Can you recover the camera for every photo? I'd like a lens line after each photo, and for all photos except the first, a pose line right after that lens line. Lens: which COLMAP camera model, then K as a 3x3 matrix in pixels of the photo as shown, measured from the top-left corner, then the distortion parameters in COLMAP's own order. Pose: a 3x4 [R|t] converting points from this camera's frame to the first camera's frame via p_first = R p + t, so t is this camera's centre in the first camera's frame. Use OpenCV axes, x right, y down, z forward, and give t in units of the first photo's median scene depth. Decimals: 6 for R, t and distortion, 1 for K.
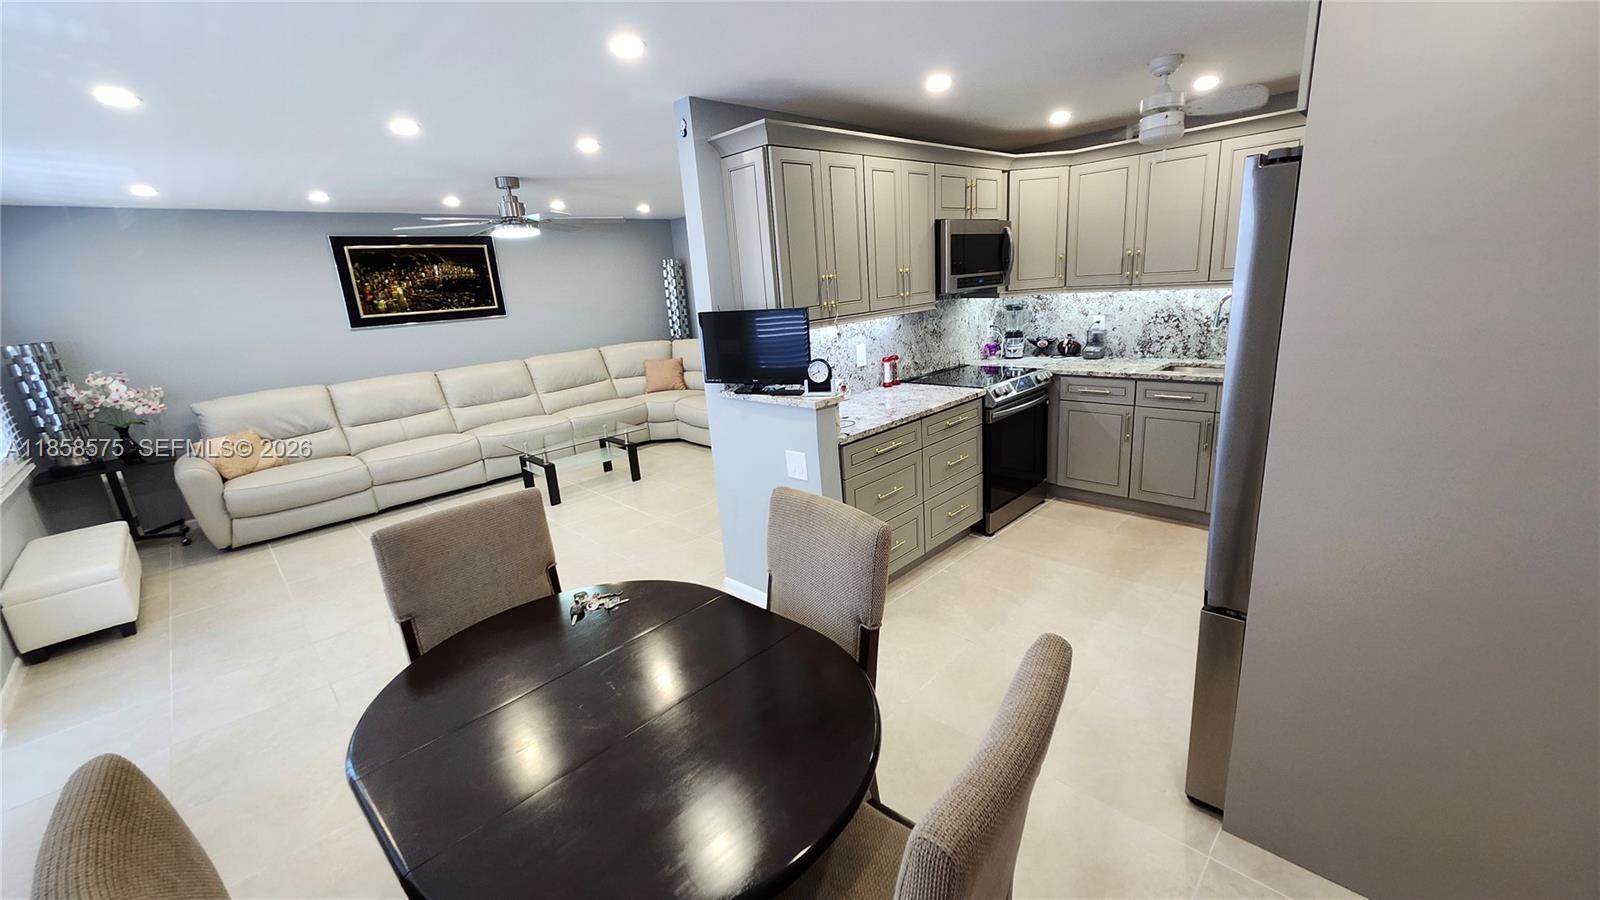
lens RADIAL K [[630.9, 0, 806.7], [0, 630.9, 445.3], [0, 0, 1]] dist [0.010264, -0.001726]
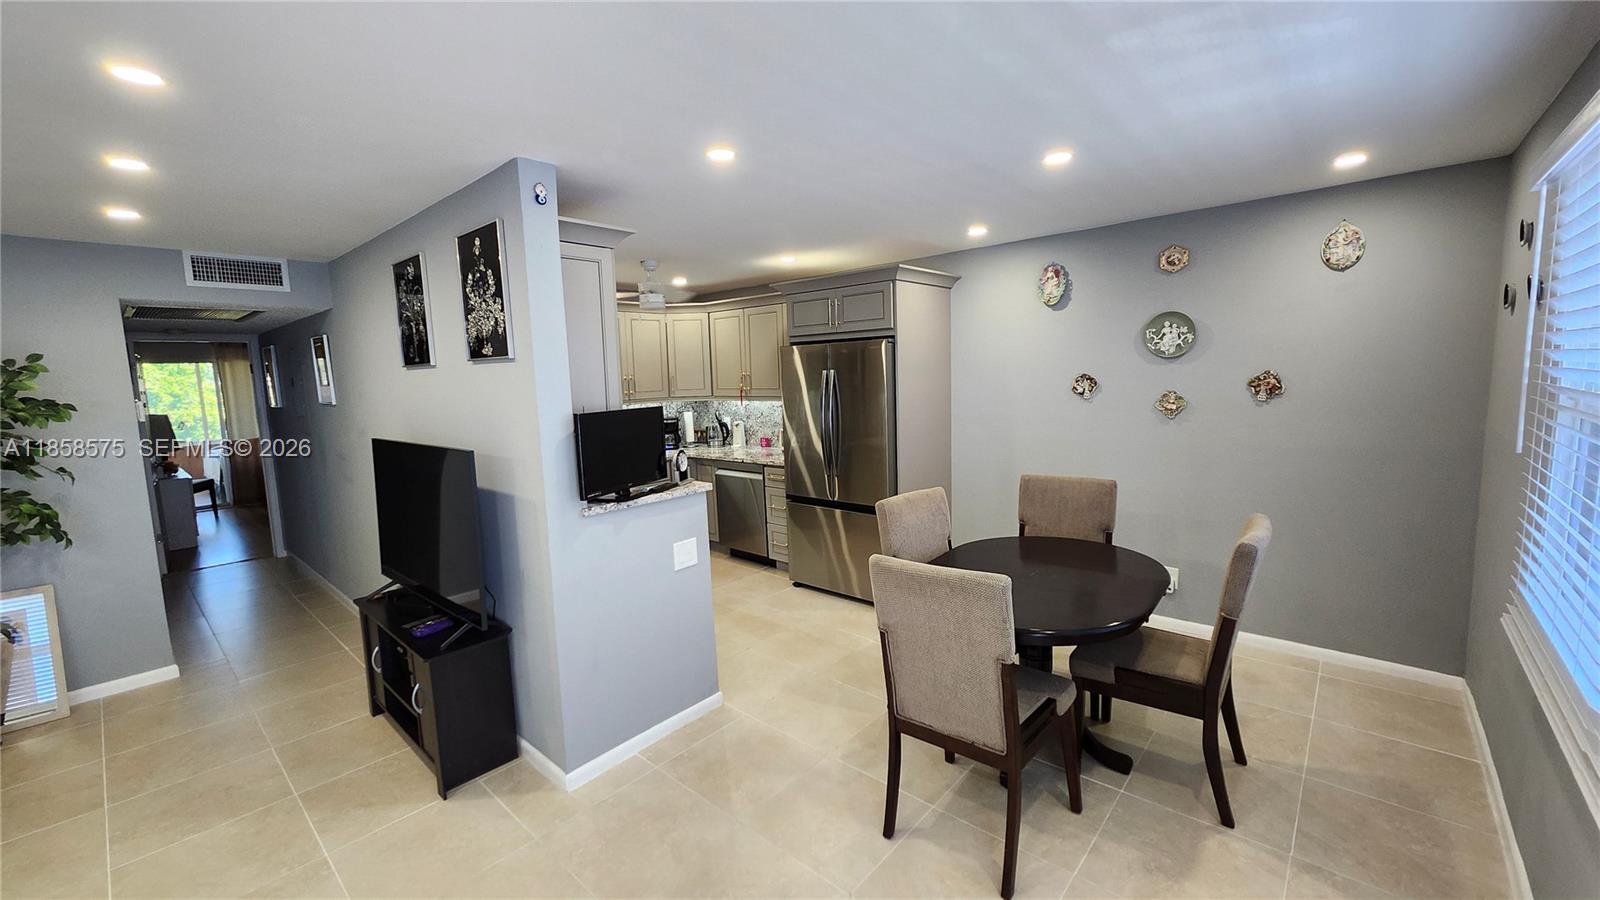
lens RADIAL K [[630.9, 0, 807.2], [0, 630.9, 444.3], [0, 0, 1]] dist [0.010264, -0.001726]
pose [[-0.059084, -0.039984, 0.997452, -0.580610], [0.293102, 0.954462, 0.055623, -0.077693], [-0.954254, 0.295641, -0.044674, 0.460290]]
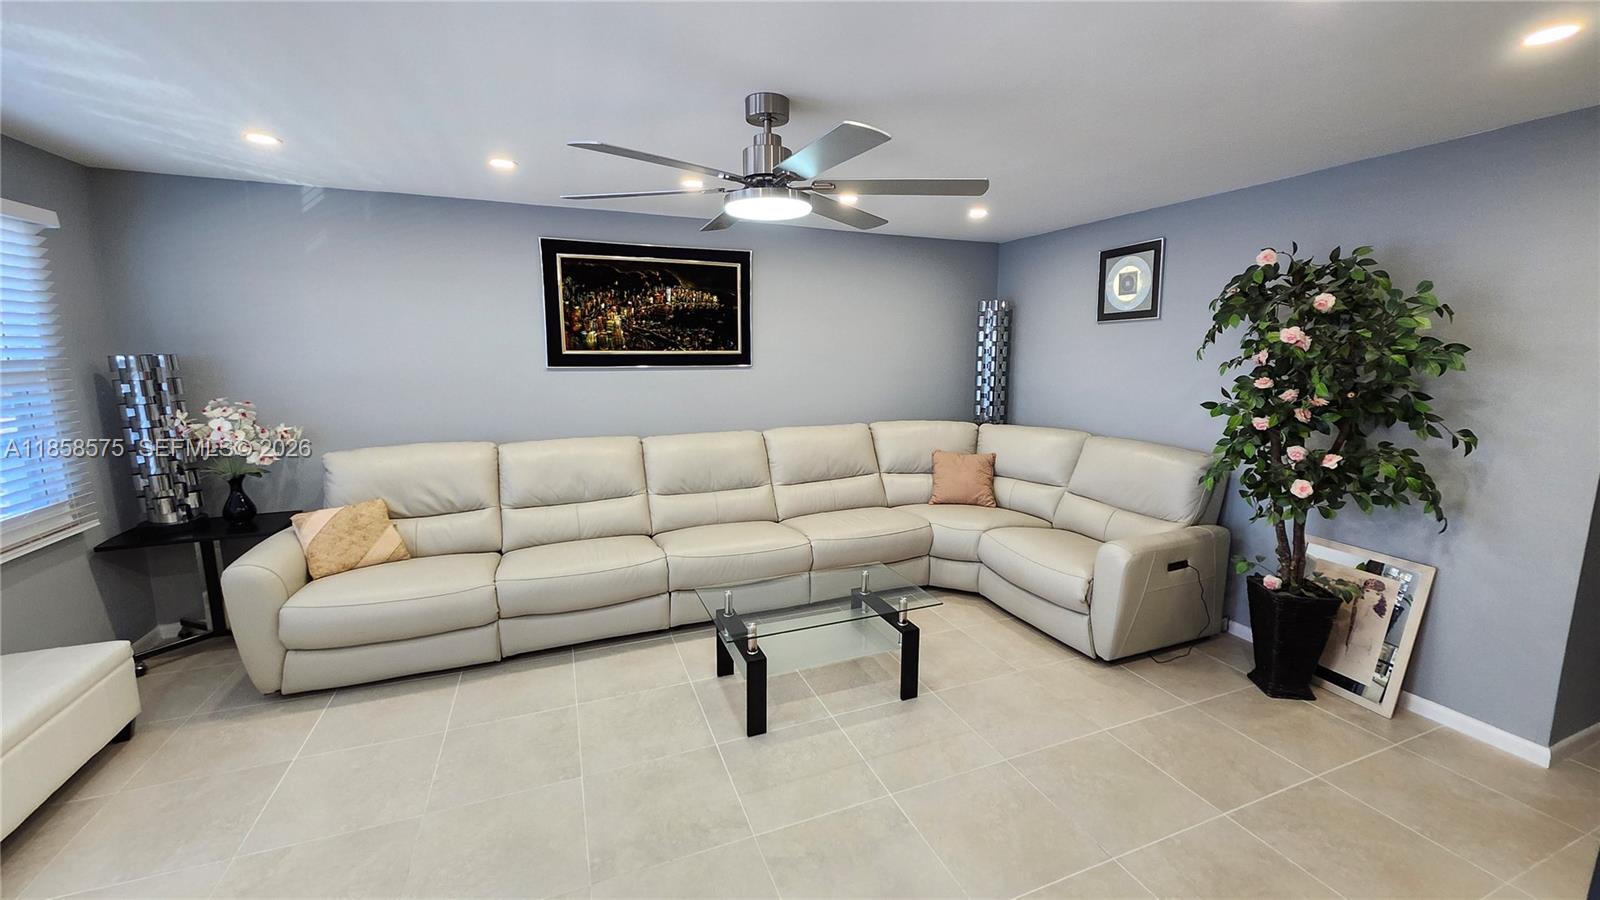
lens RADIAL K [[630.9, 0, 806.8], [0, 630.9, 446.1], [0, 0, 1]] dist [0.010264, -0.001726]
pose [[0.920290, 0.127824, -0.369767, -0.200210], [-0.160980, 0.985126, -0.060107, -0.114032], [0.356583, 0.114841, 0.927178, 0.514425]]
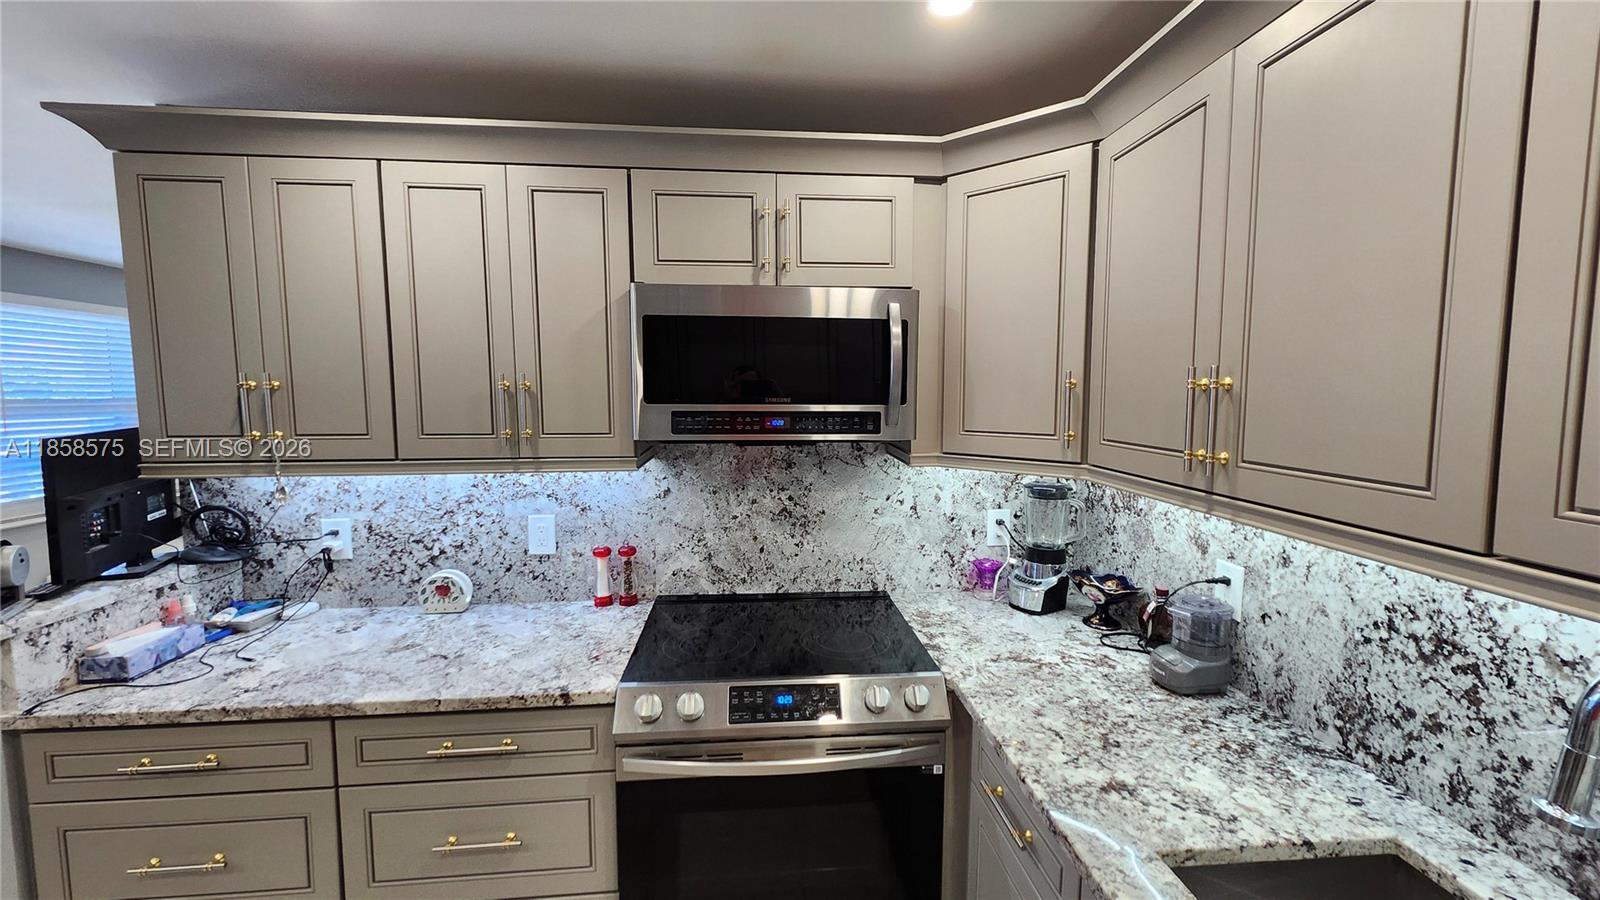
lens RADIAL K [[630.9, 0, 803.8], [0, 630.9, 446.6], [0, 0, 1]] dist [0.010264, -0.001726]
pose [[0.766872, 0.130236, -0.628448, 0.441055], [-0.221176, 0.972840, -0.068287, -0.172404], [0.602486, 0.191365, 0.774849, 0.536033]]
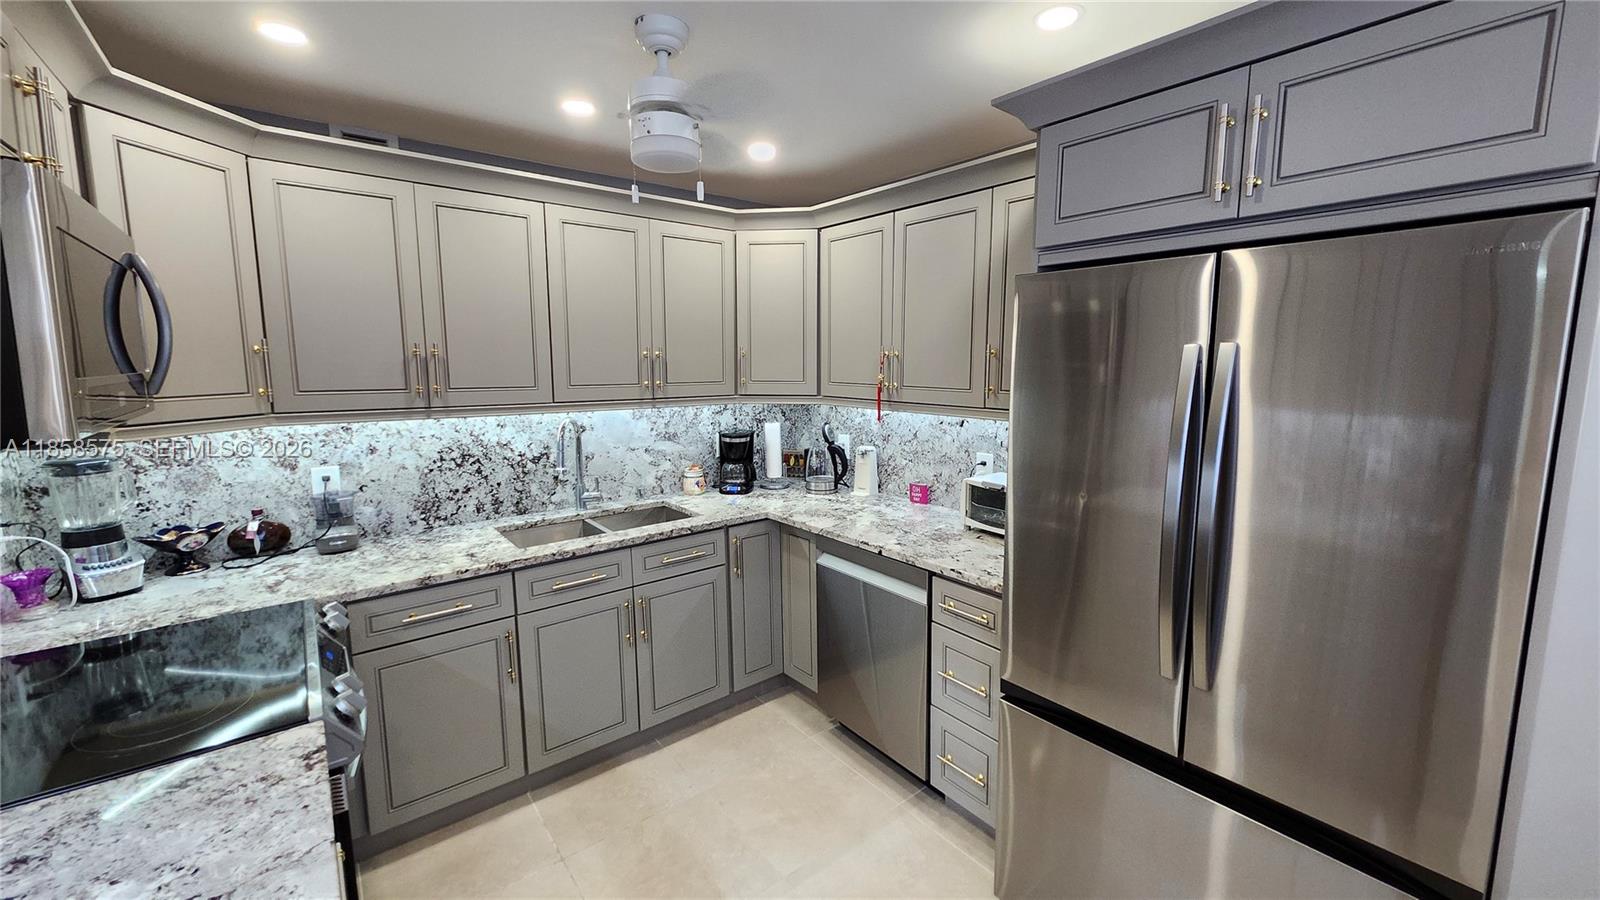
lens RADIAL K [[630.9, 0, 805.5], [0, 630.9, 439.6], [0, 0, 1]] dist [0.010264, -0.001726]
pose [[0.109842, -0.055263, 0.992412, -0.004697], [0.250931, 0.967653, 0.026110, -0.127096], [-0.961753, 0.246158, 0.120156, 0.499447]]
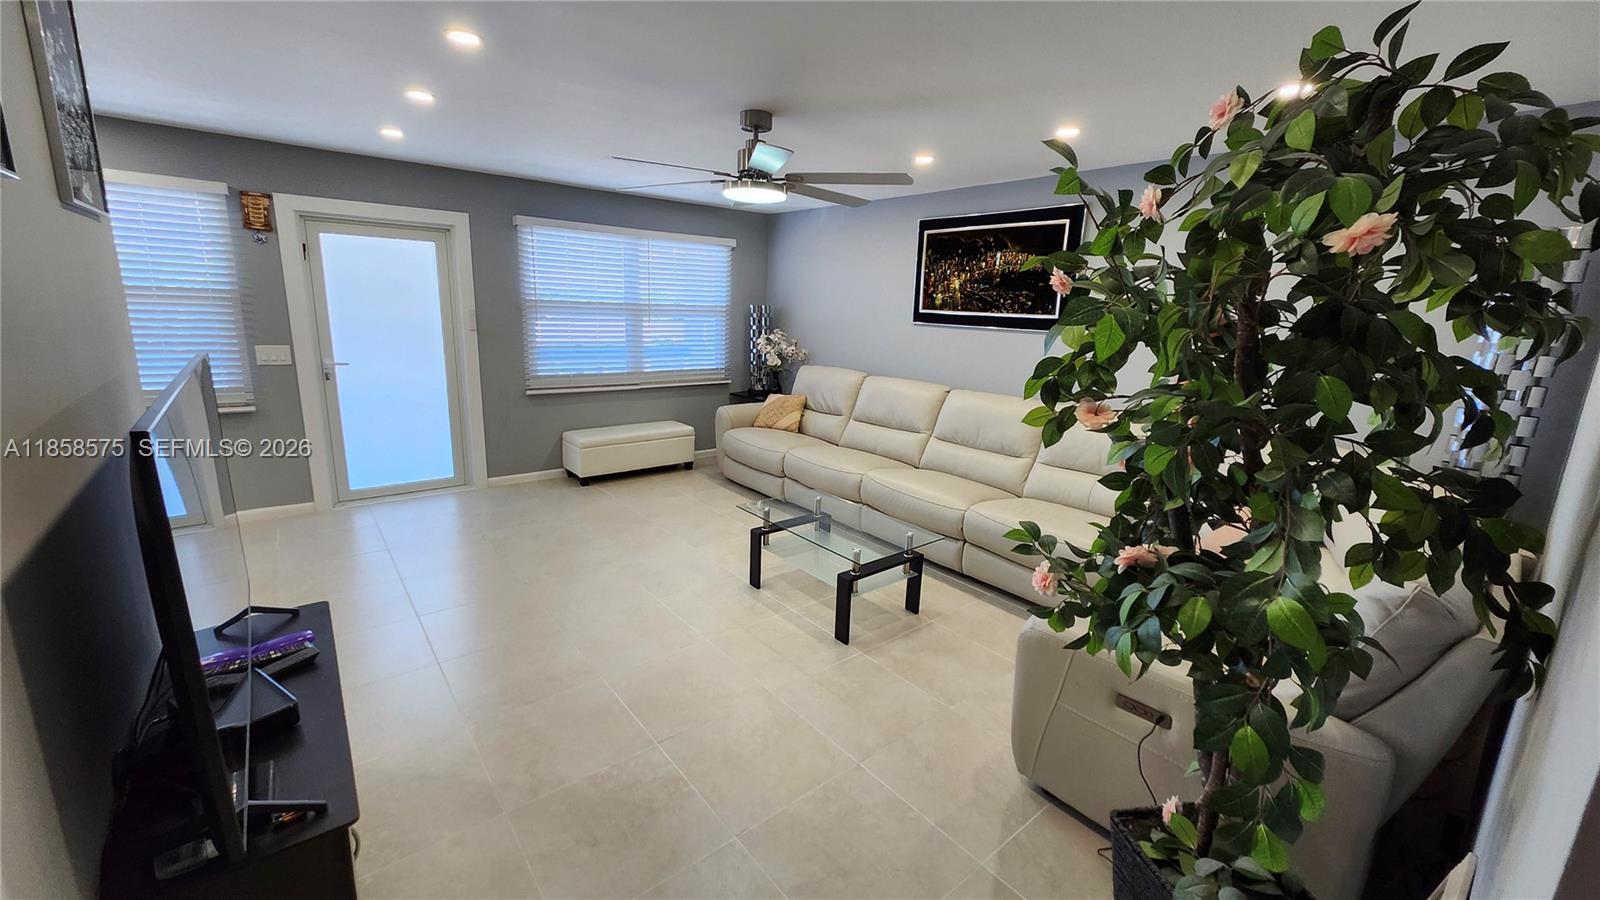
lens RADIAL K [[630.9, 0, 797.3], [0, 630.9, 442.8], [0, 0, 1]] dist [0.010264, -0.001726]
pose [[-0.105703, 0.269403, -0.957209, 0.234002], [-0.292998, 0.911430, 0.288874, -0.270990], [0.950252, 0.310995, -0.017406, 1.030397]]
